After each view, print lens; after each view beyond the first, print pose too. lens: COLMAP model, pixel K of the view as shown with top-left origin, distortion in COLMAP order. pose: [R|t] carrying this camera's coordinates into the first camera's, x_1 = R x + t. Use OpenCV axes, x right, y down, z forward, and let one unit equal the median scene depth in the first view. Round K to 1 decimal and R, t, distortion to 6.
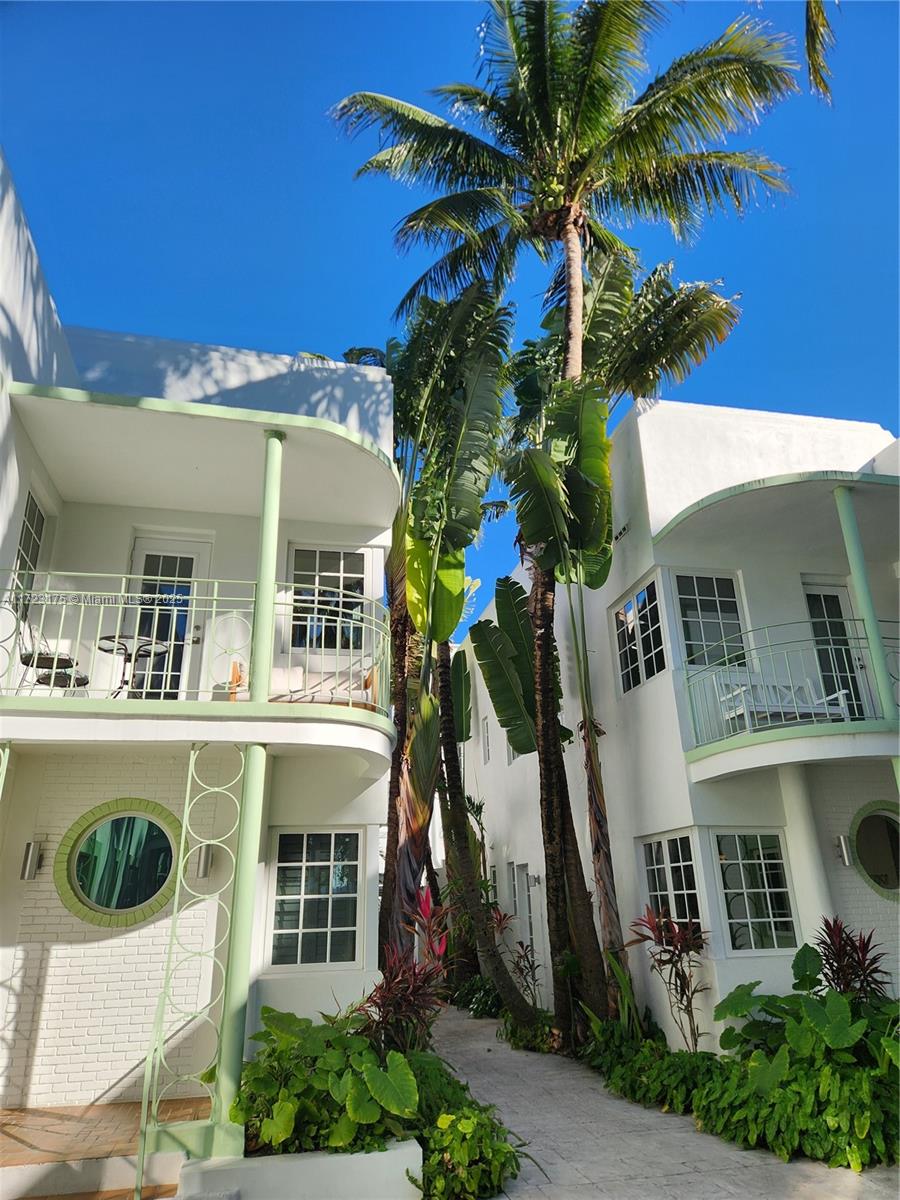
lens RADIAL K [[819.1, 0, 456.9], [0, 819.1, 603.9], [0, 0, 1]] dist [0.100508, -0.089605]
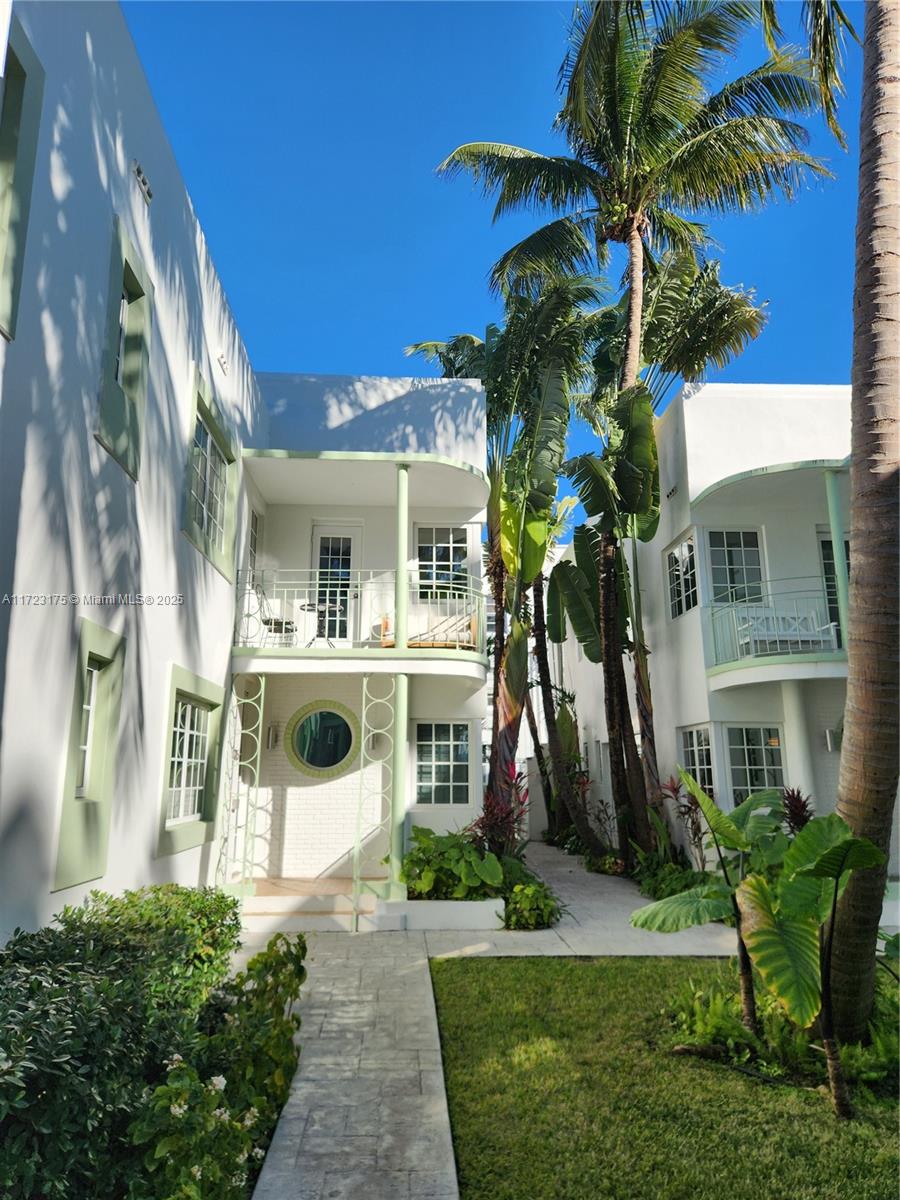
lens RADIAL K [[806.7, 0, 446.1], [0, 806.7, 597.2], [0, 0, 1]] dist [0.106334, 0.000289]
pose [[0.986801, -0.011035, -0.161561, 0.072274], [0.033264, 0.990213, 0.135540, -0.134600], [0.158484, -0.139126, 0.977510, -0.366124]]
